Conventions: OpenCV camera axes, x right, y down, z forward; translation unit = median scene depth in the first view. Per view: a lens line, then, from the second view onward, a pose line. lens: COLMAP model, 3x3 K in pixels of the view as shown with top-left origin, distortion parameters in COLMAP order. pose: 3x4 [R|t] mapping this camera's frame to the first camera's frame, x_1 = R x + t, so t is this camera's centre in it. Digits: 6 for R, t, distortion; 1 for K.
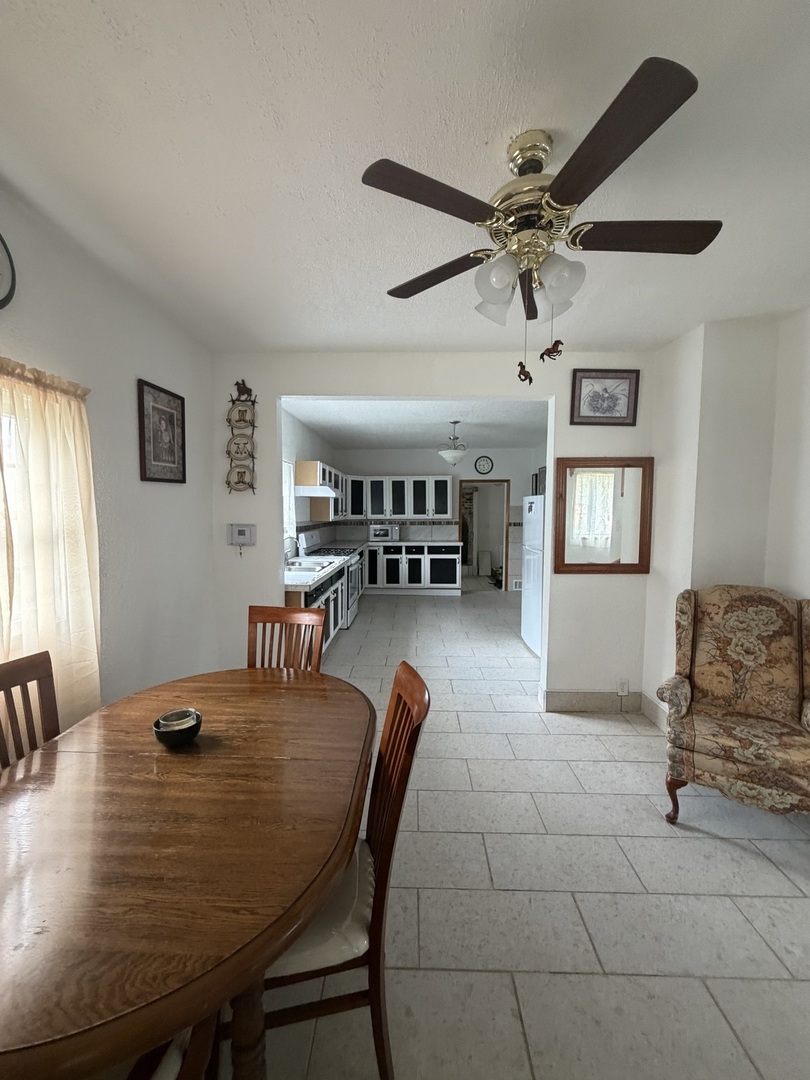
lens RADIAL K [[429.1, 0, 400.8], [0, 429.1, 538.1], [0, 0, 1]] dist [-0.002268, 0.000657]
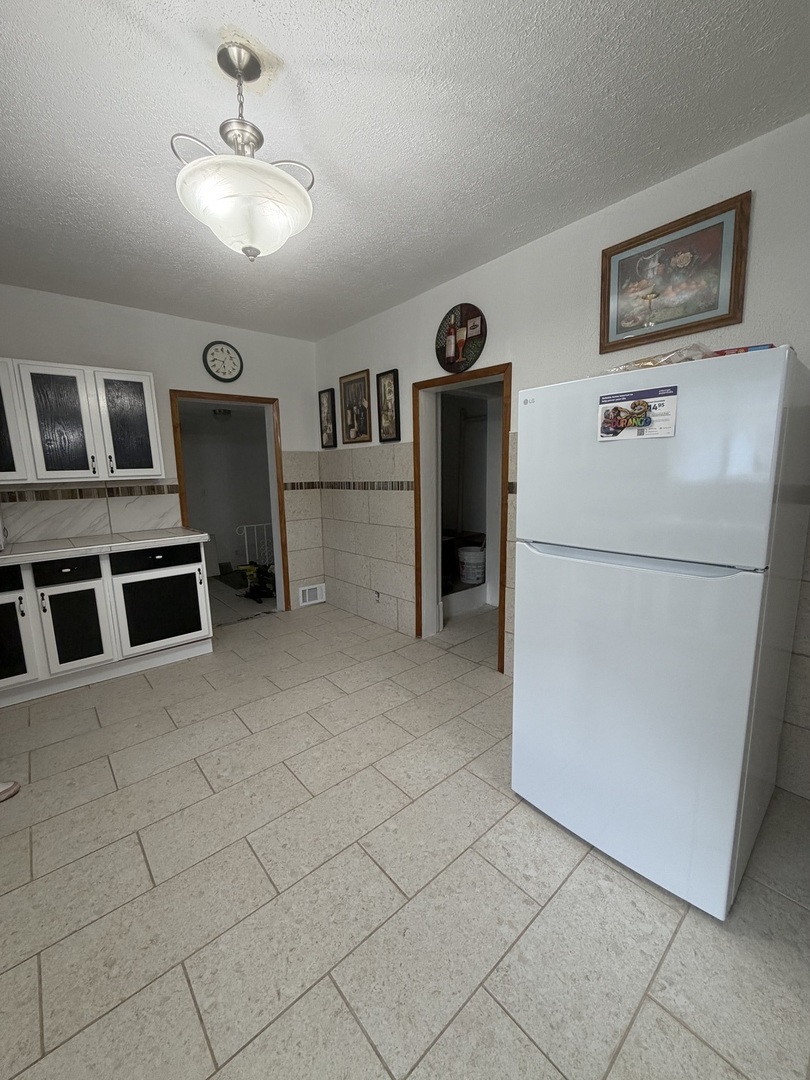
lens RADIAL K [[429.1, 0, 405.0], [0, 429.1, 538.1], [0, 0, 1]] dist [-0.002268, 0.000657]
pose [[0.727294, -0.125785, 0.674701, -0.001842], [0.067845, 0.991424, 0.111698, -0.032111], [-0.682964, -0.035462, 0.729590, 0.902982]]
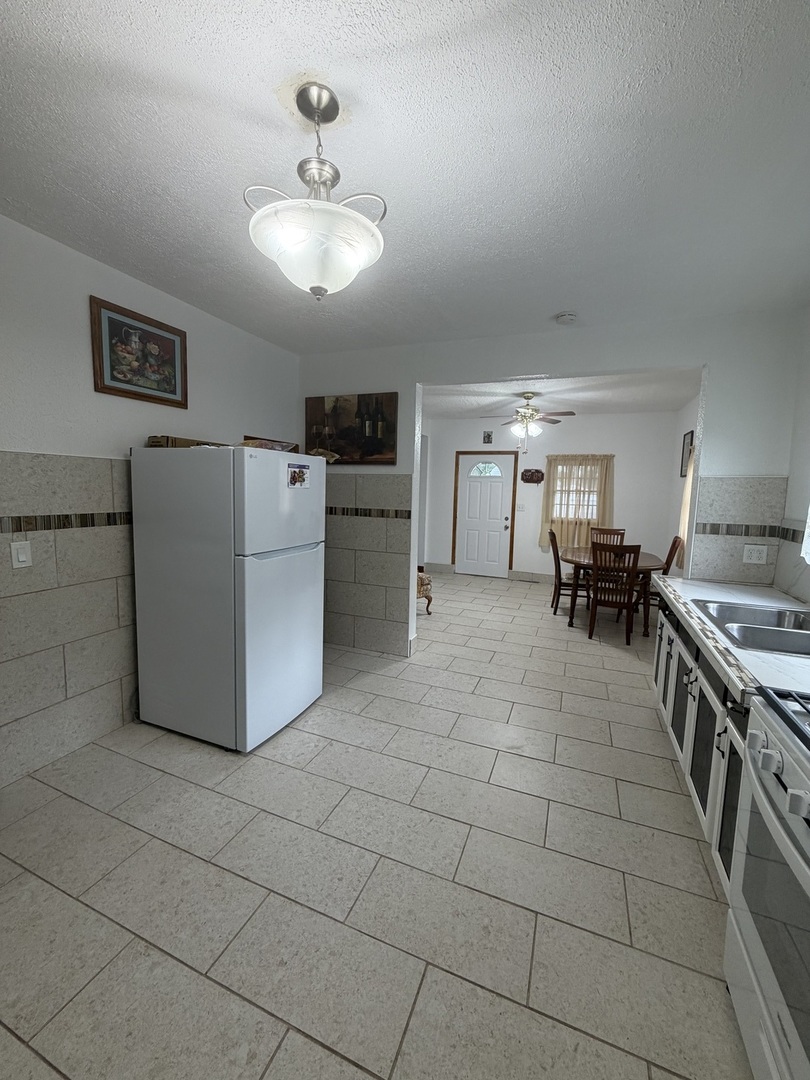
lens RADIAL K [[429.1, 0, 404.5], [0, 429.1, 537.1], [0, 0, 1]] dist [-0.002268, 0.000657]
pose [[-0.936123, -0.070602, 0.344513, -0.020943], [-0.008233, 0.983772, 0.179235, -0.093540], [-0.351577, 0.164949, -0.921513, 1.490148]]
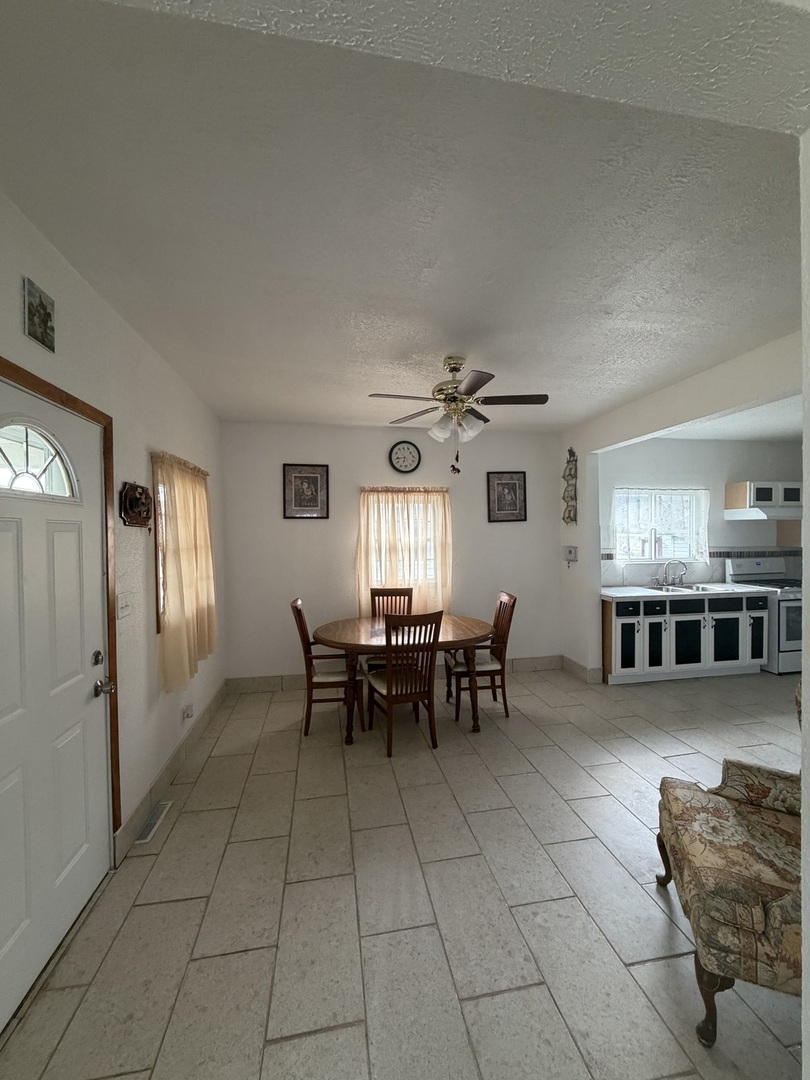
lens RADIAL K [[429.1, 0, 407.5], [0, 429.1, 542.3], [0, 0, 1]] dist [-0.002268, 0.000657]
pose [[0.212478, 0.009909, -0.977116, 0.643726], [-0.050929, 0.998702, -0.000947, -0.011961], [0.975838, 0.049965, 0.212707, 0.116322]]
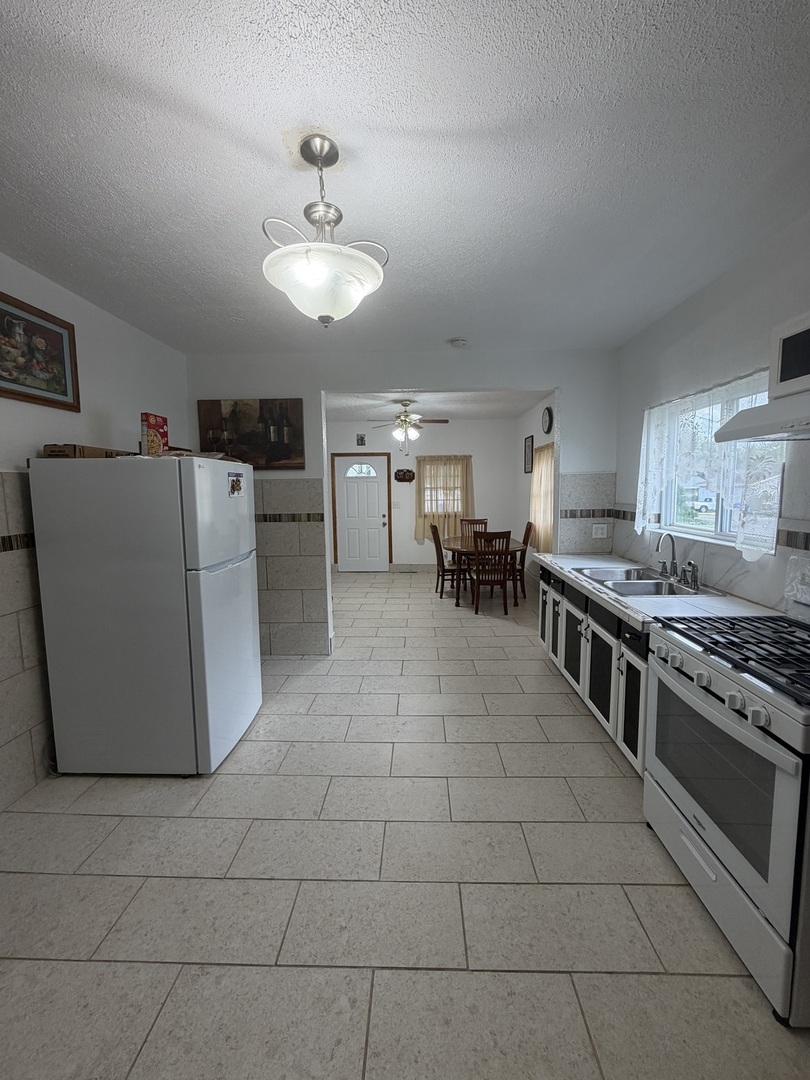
lens RADIAL K [[429.1, 0, 403.2], [0, 429.1, 537.2], [0, 0, 1]] dist [-0.002268, 0.000657]
pose [[-0.999971, 0.004961, 0.005863, 0.089655], [0.005940, 0.983490, 0.180864, -0.102474], [-0.004869, 0.180893, -0.983491, 1.562842]]
